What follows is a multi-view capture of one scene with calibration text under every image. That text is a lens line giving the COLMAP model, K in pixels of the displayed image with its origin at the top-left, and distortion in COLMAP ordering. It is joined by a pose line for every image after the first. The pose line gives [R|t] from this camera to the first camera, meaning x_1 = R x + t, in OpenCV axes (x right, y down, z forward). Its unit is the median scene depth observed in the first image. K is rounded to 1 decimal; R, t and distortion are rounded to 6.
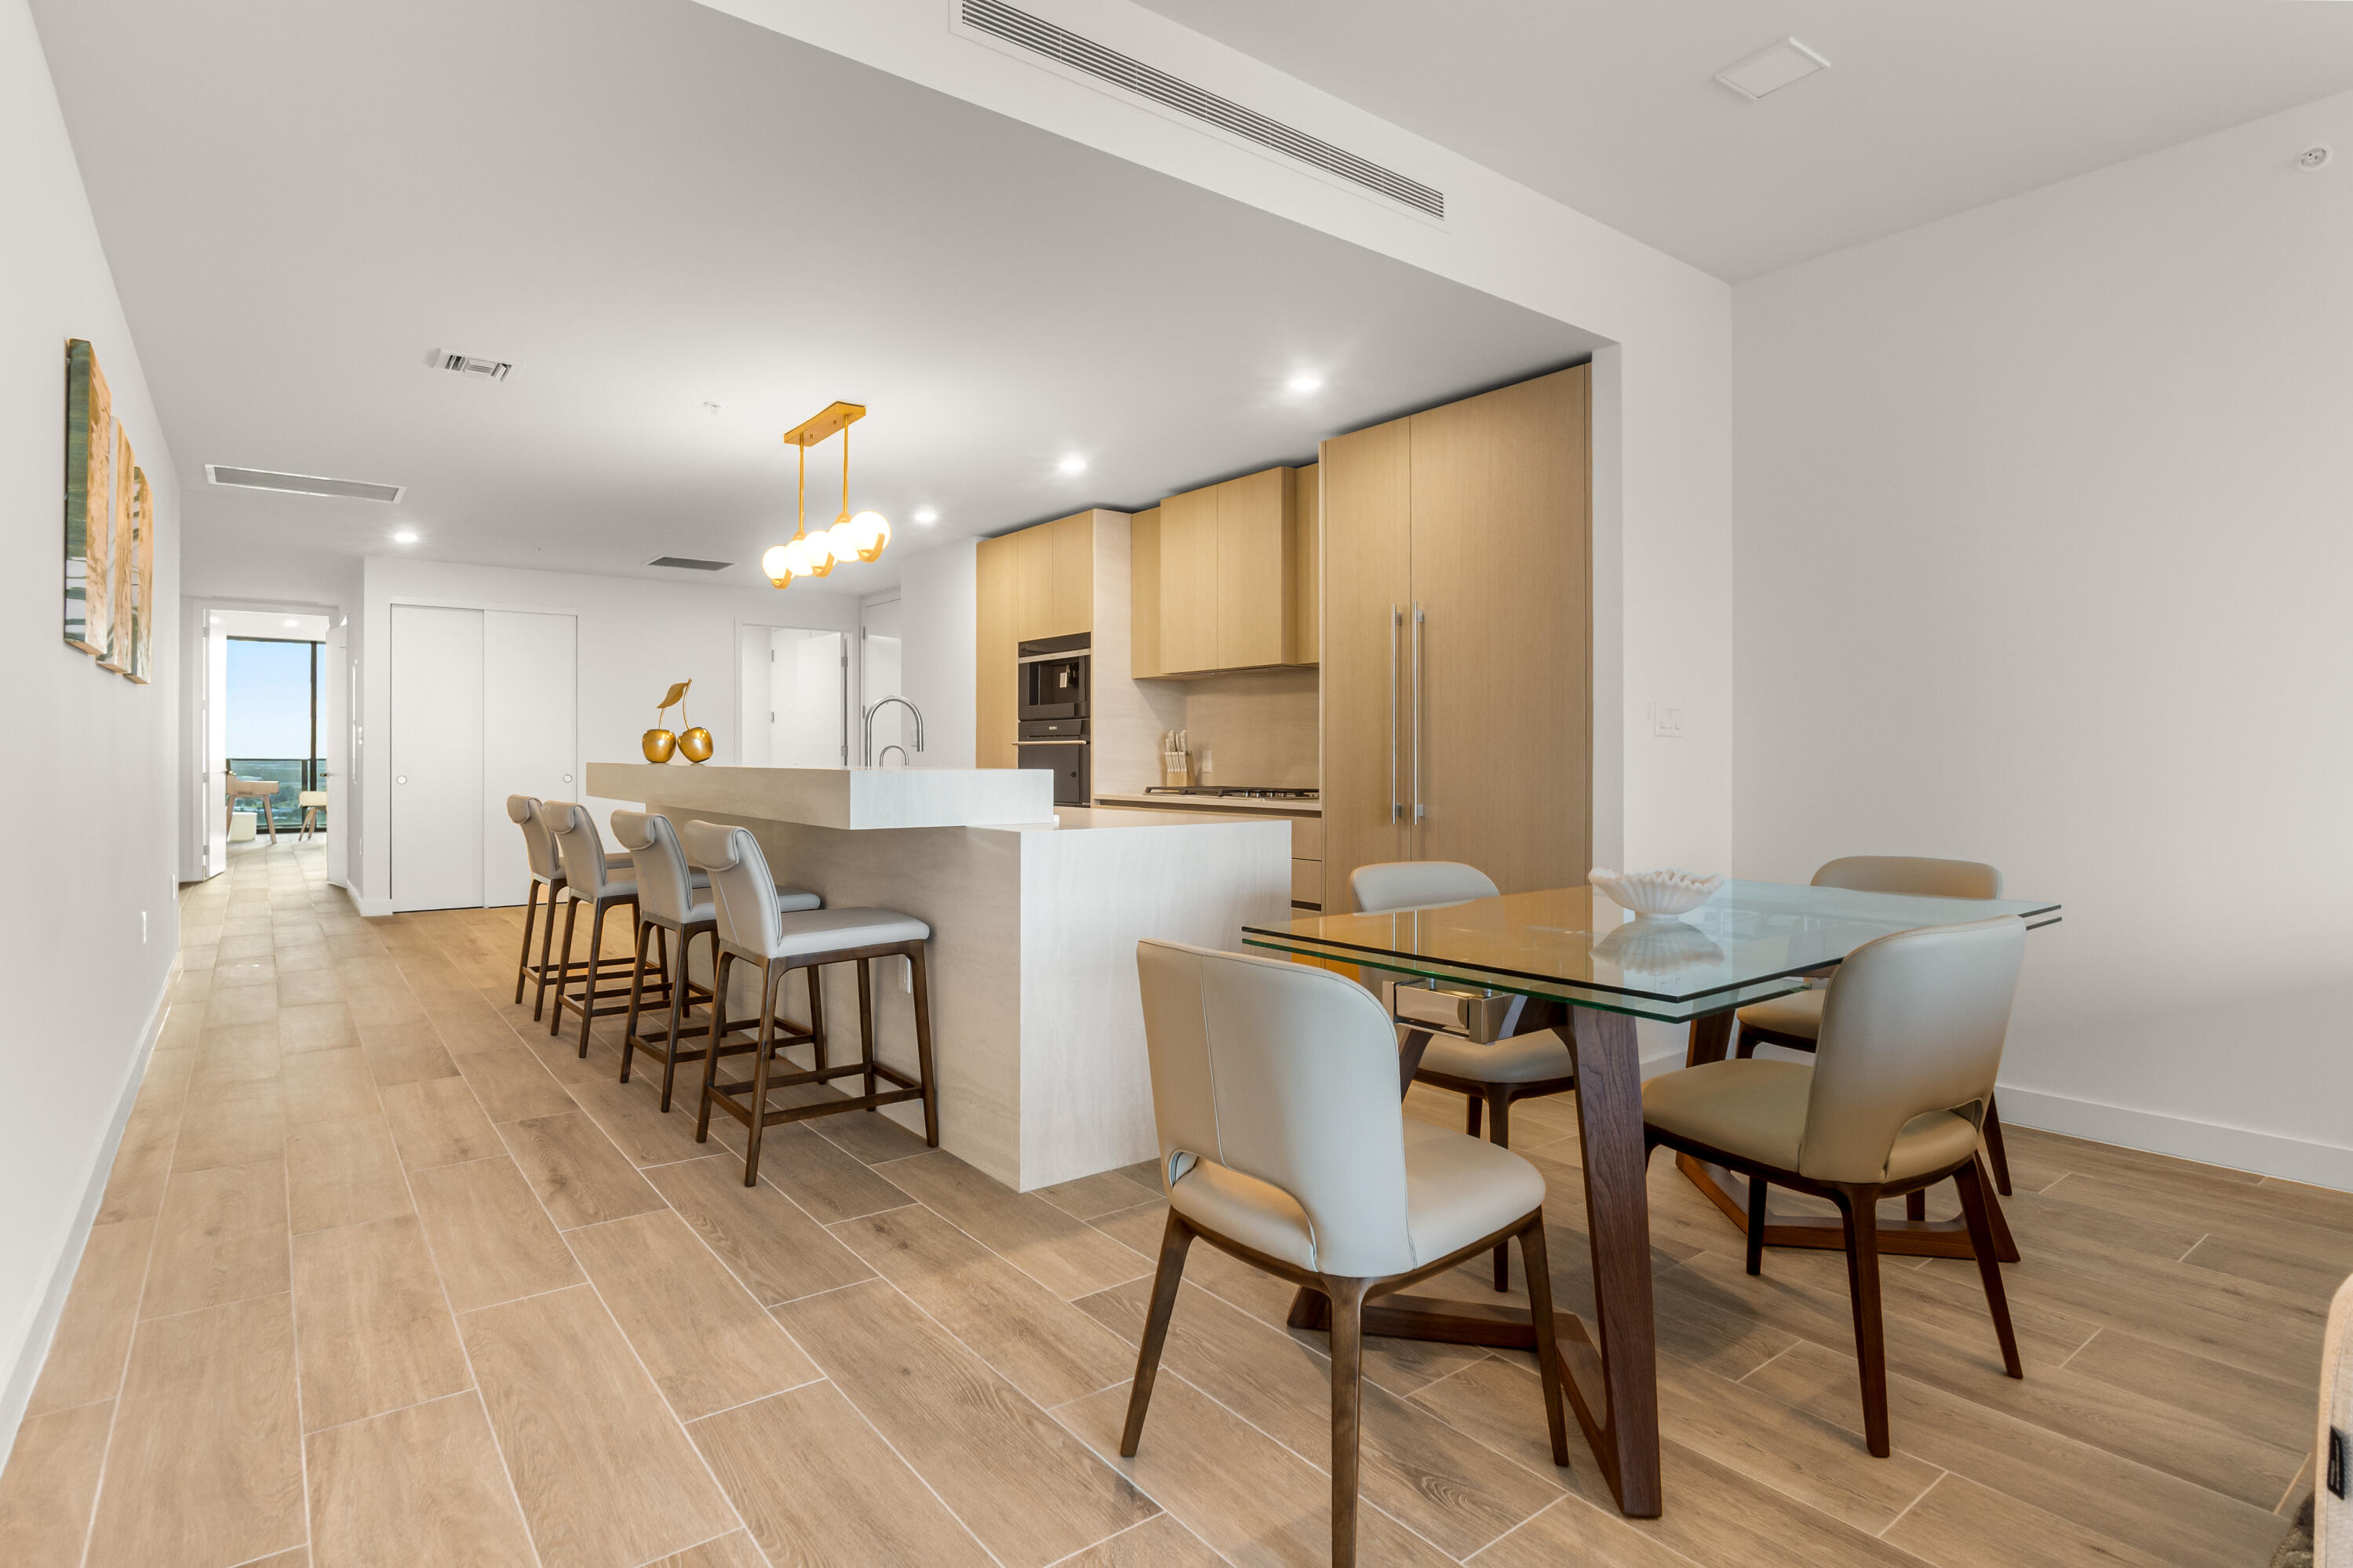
lens RADIAL K [[1219.8, 0, 1172.2], [0, 1219.8, 758.6], [0, 0, 1]] dist [-0.016276, 0.002009]
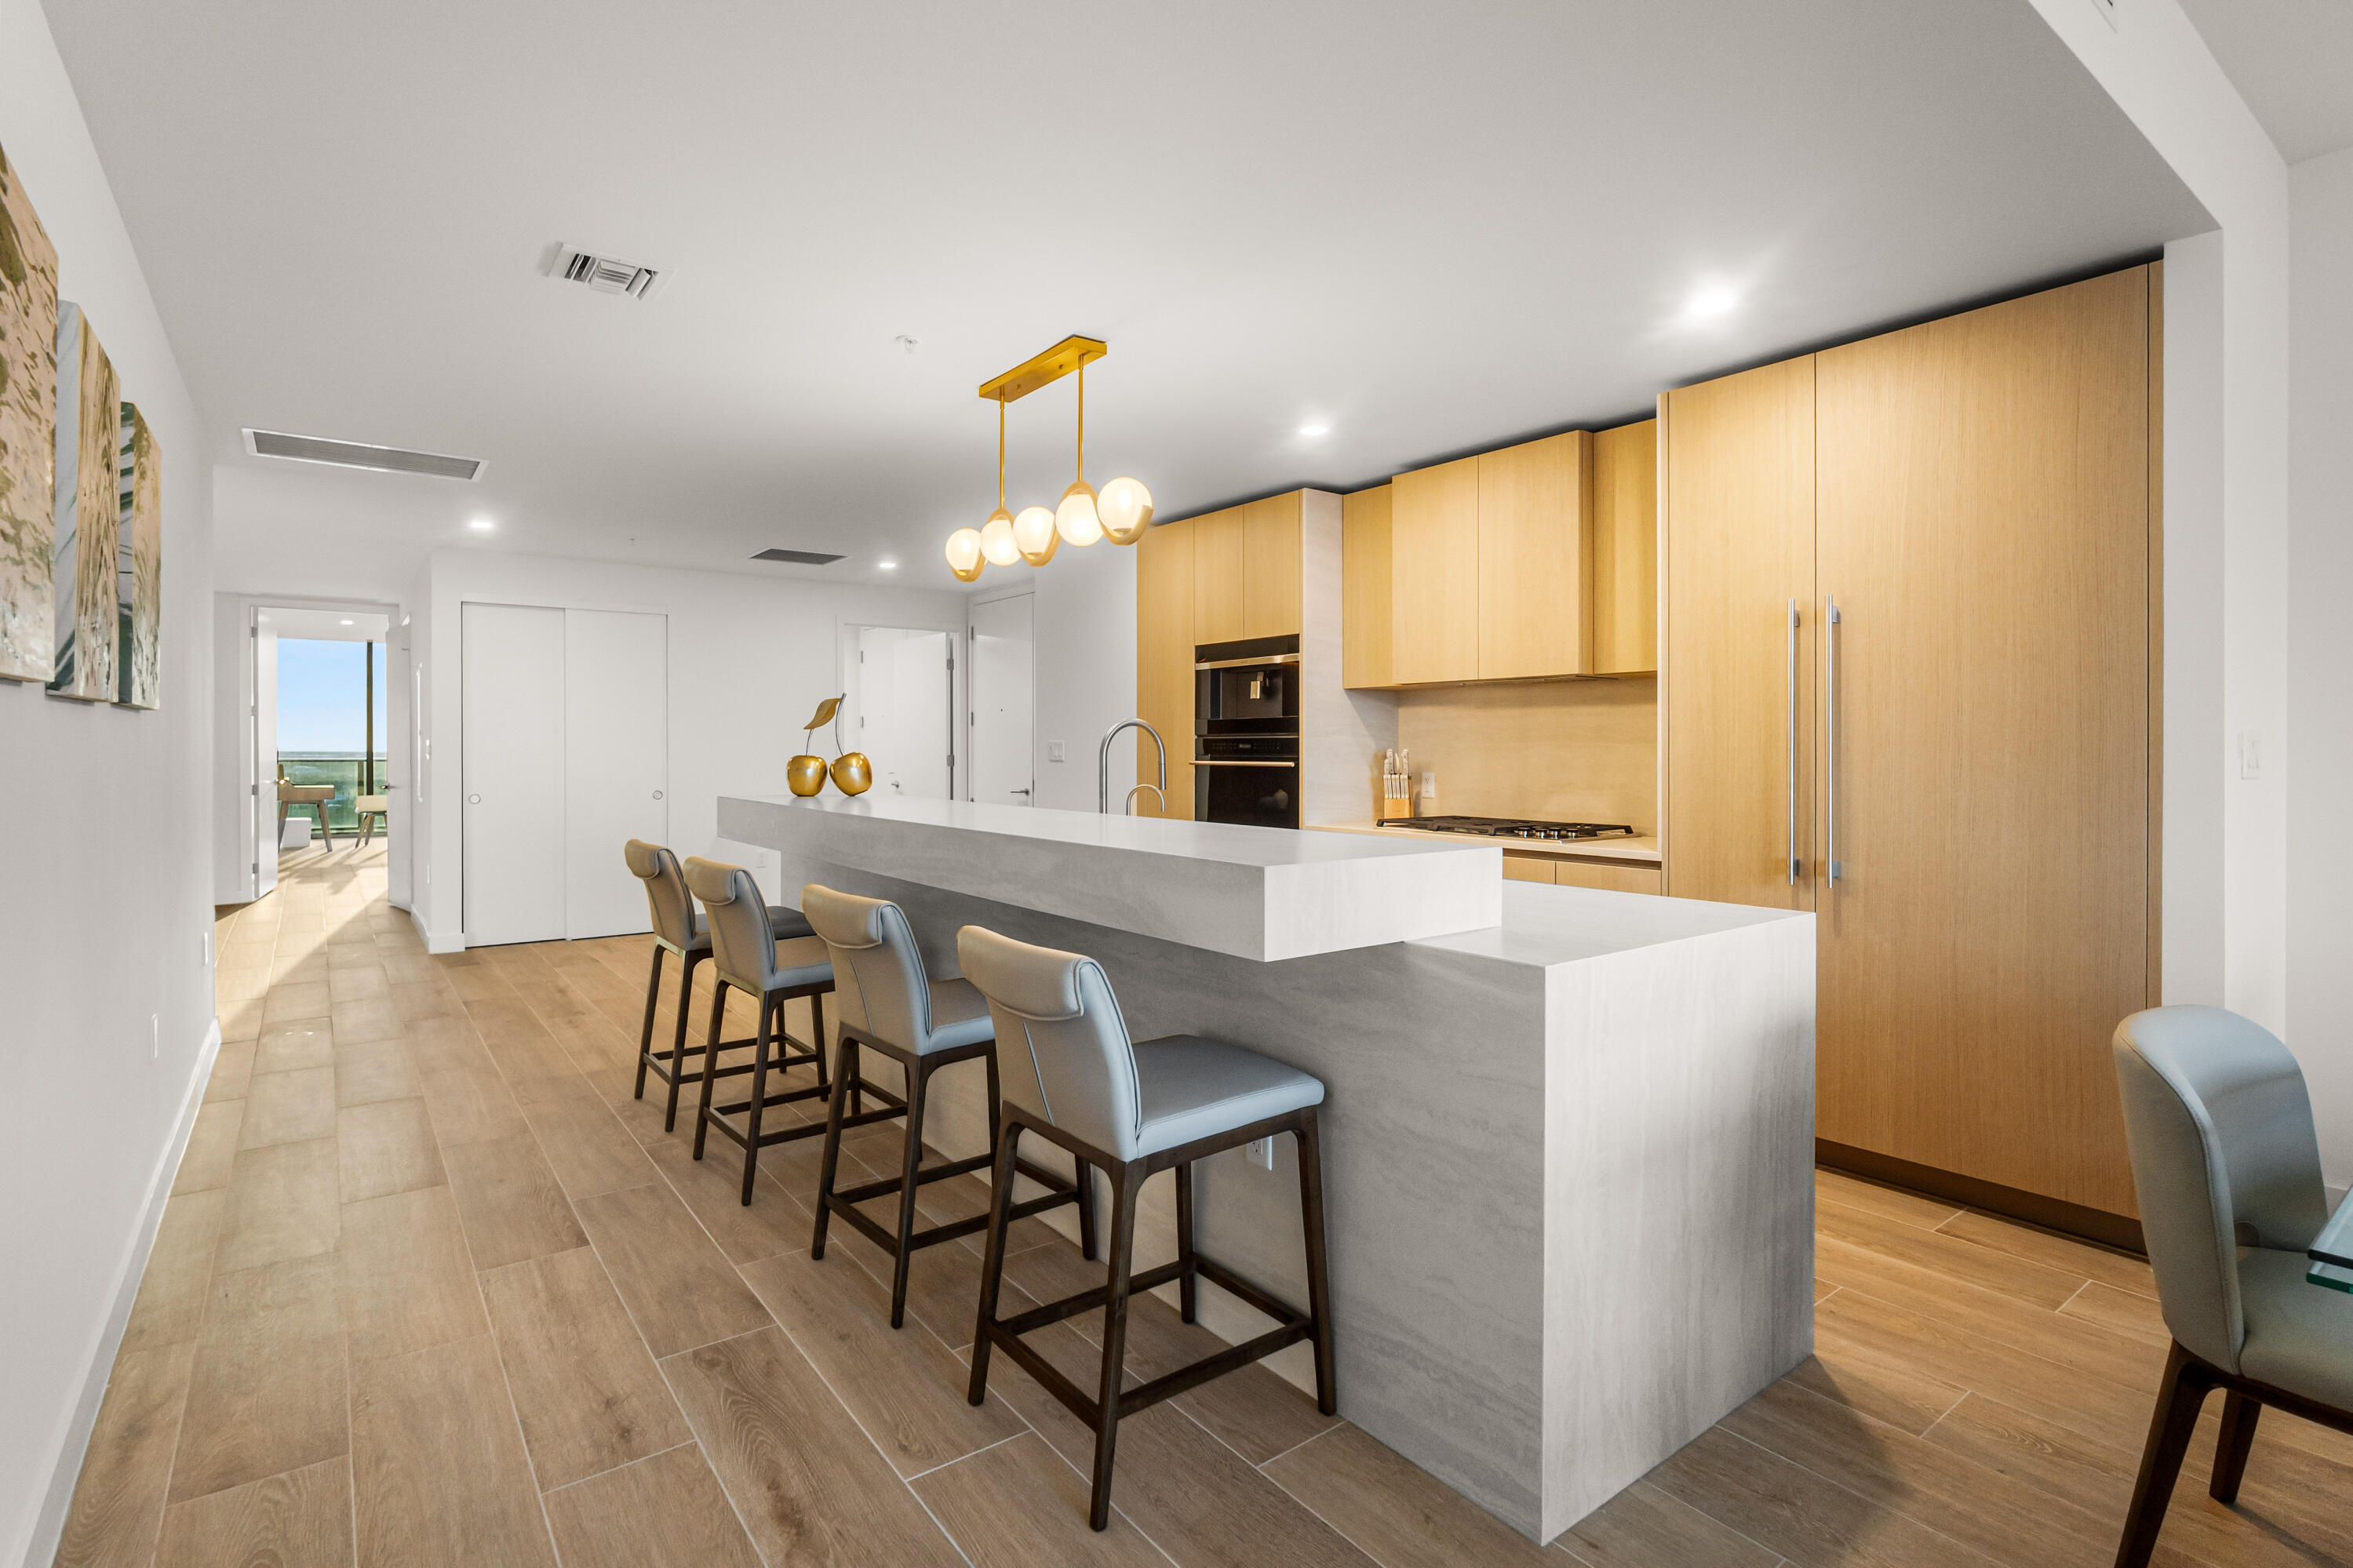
lens RADIAL K [[1169.1, 0, 1192.0], [0, 1169.1, 753.2], [0, 0, 1]] dist [-0.000826, 0.000493]
pose [[0.999993, -0.002515, -0.002652, -0.191238], [0.002522, 0.999993, 0.002641, -0.031717], [0.002646, -0.002648, 0.999993, 0.256590]]
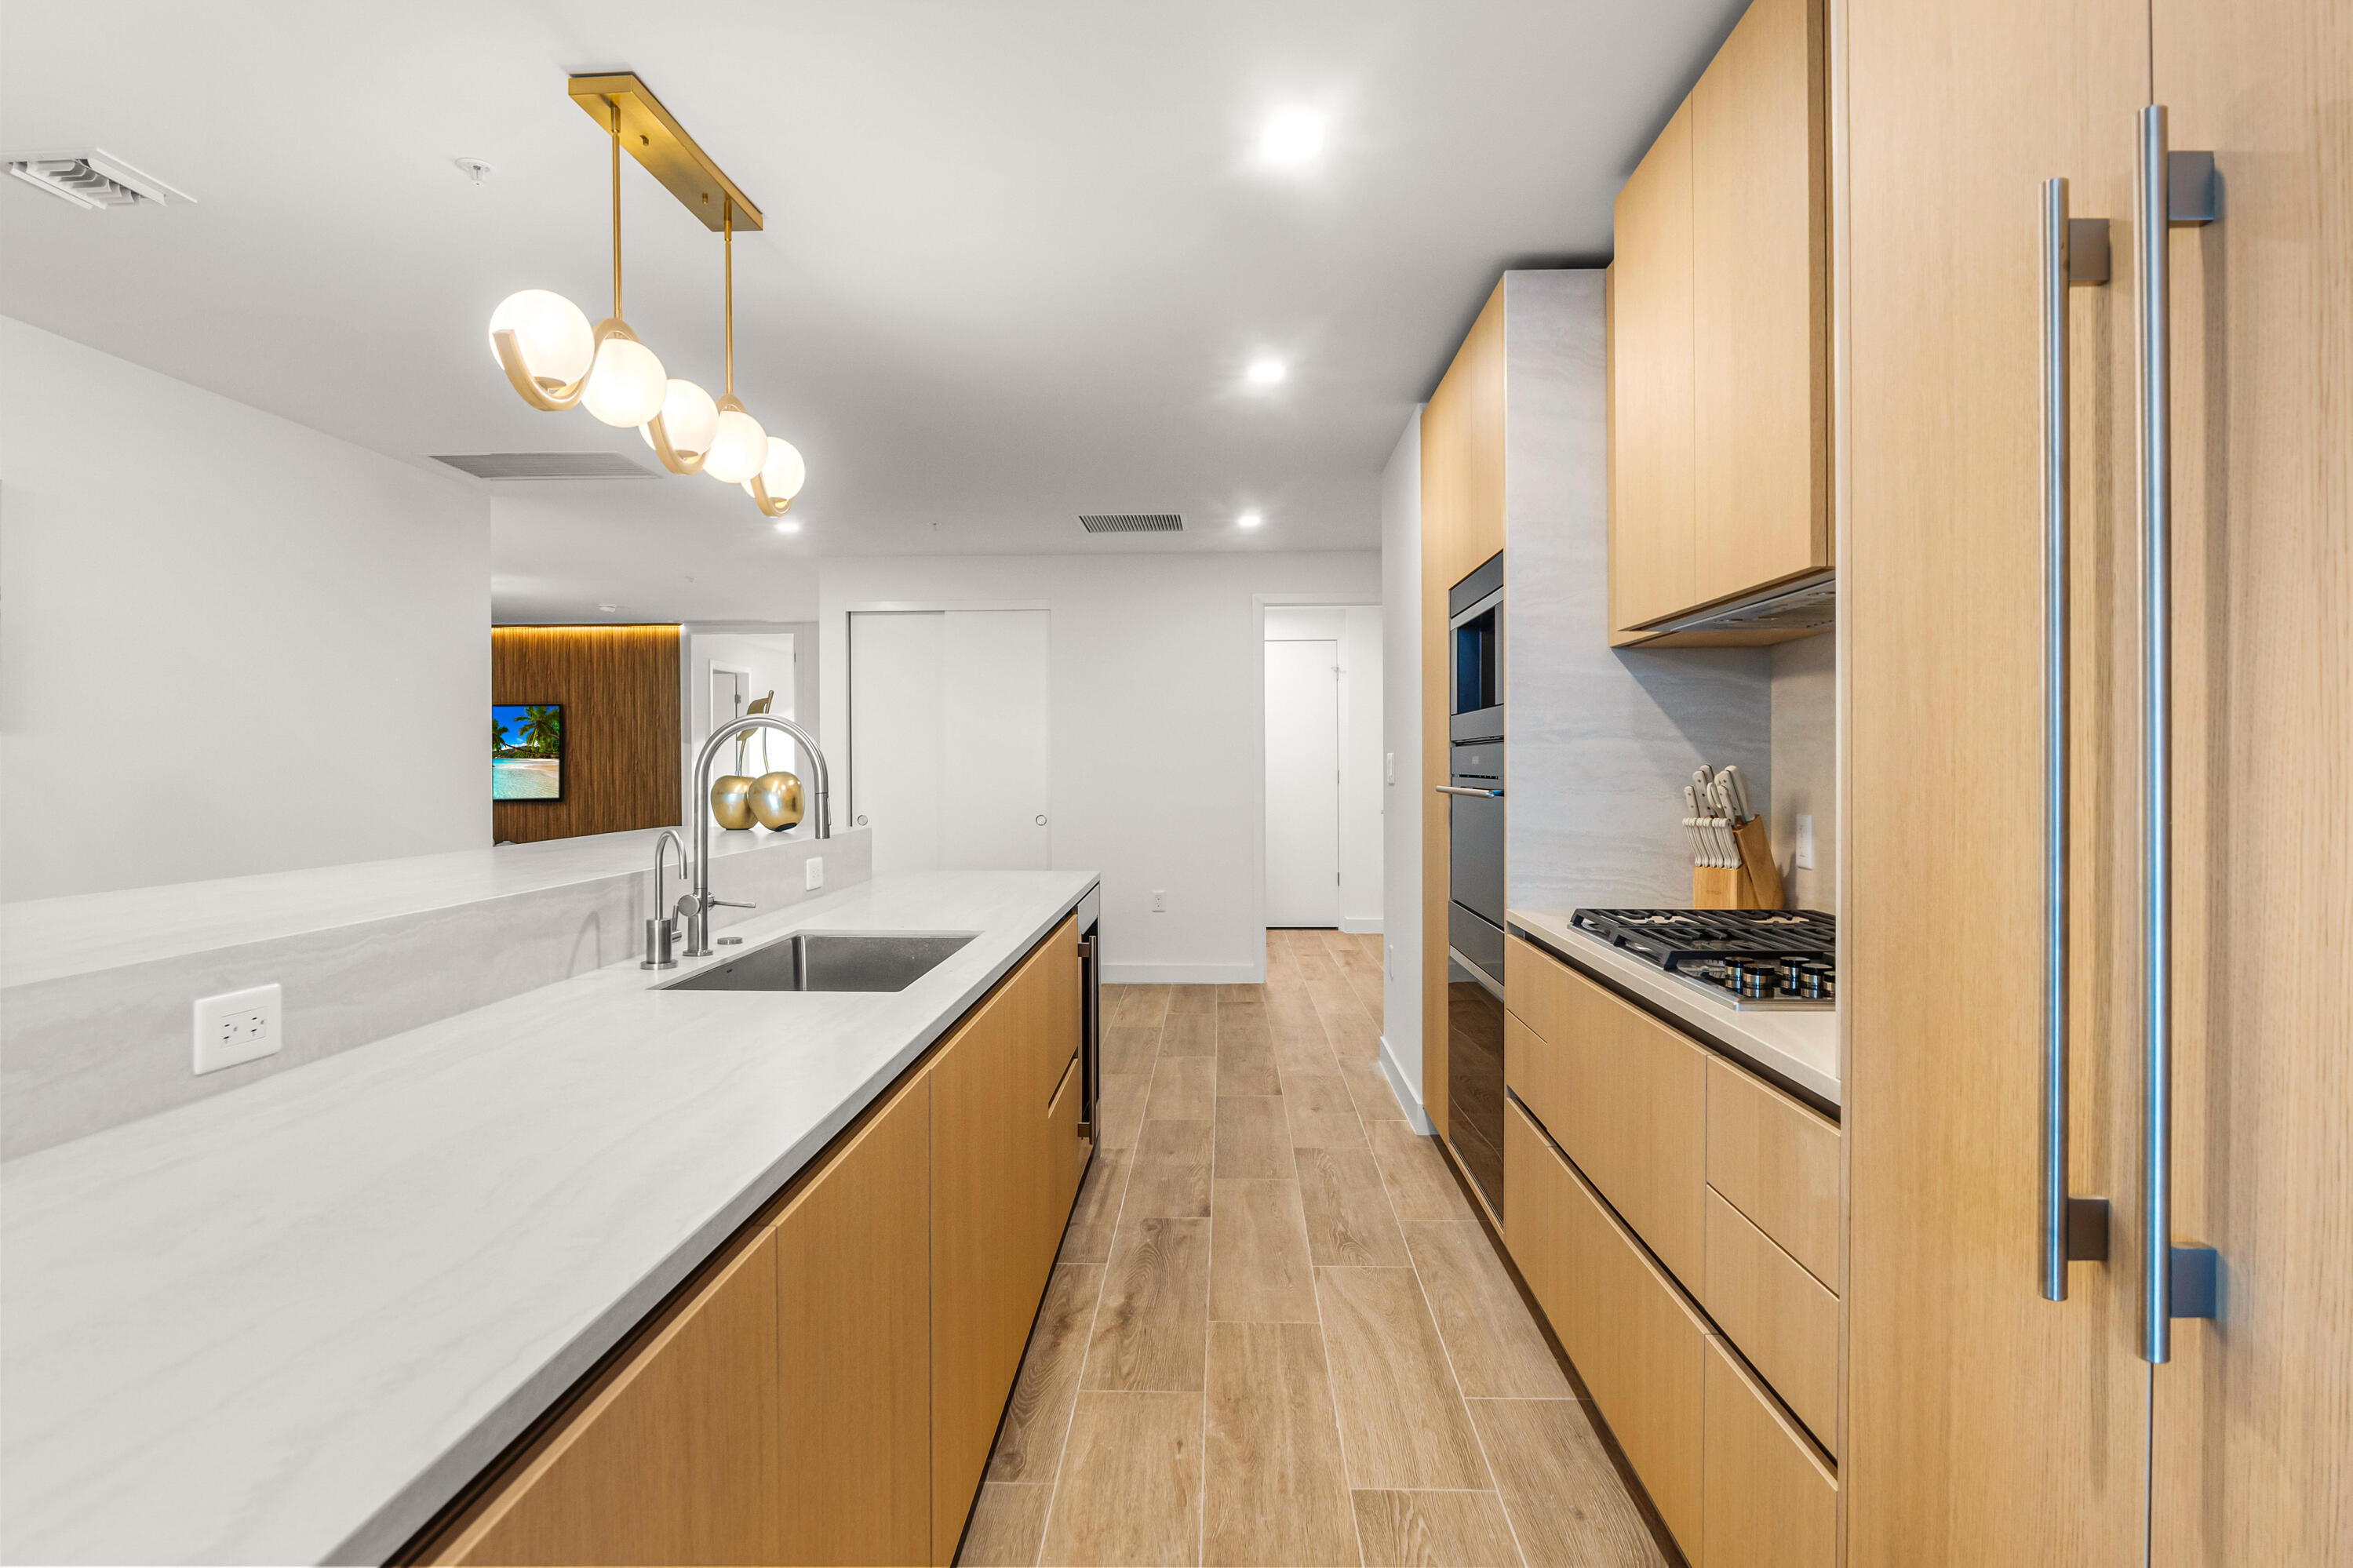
lens RADIAL K [[1347.4, 0, 1176.6], [0, 1347.4, 773.3], [0, 0, 1]] dist [0.005439, 0.001630]
pose [[0.763015, 0.000193, -0.646381, 0.224172], [0.003132, 0.999987, 0.003997, -0.032265], [0.646374, -0.005074, 0.763004, 0.742165]]
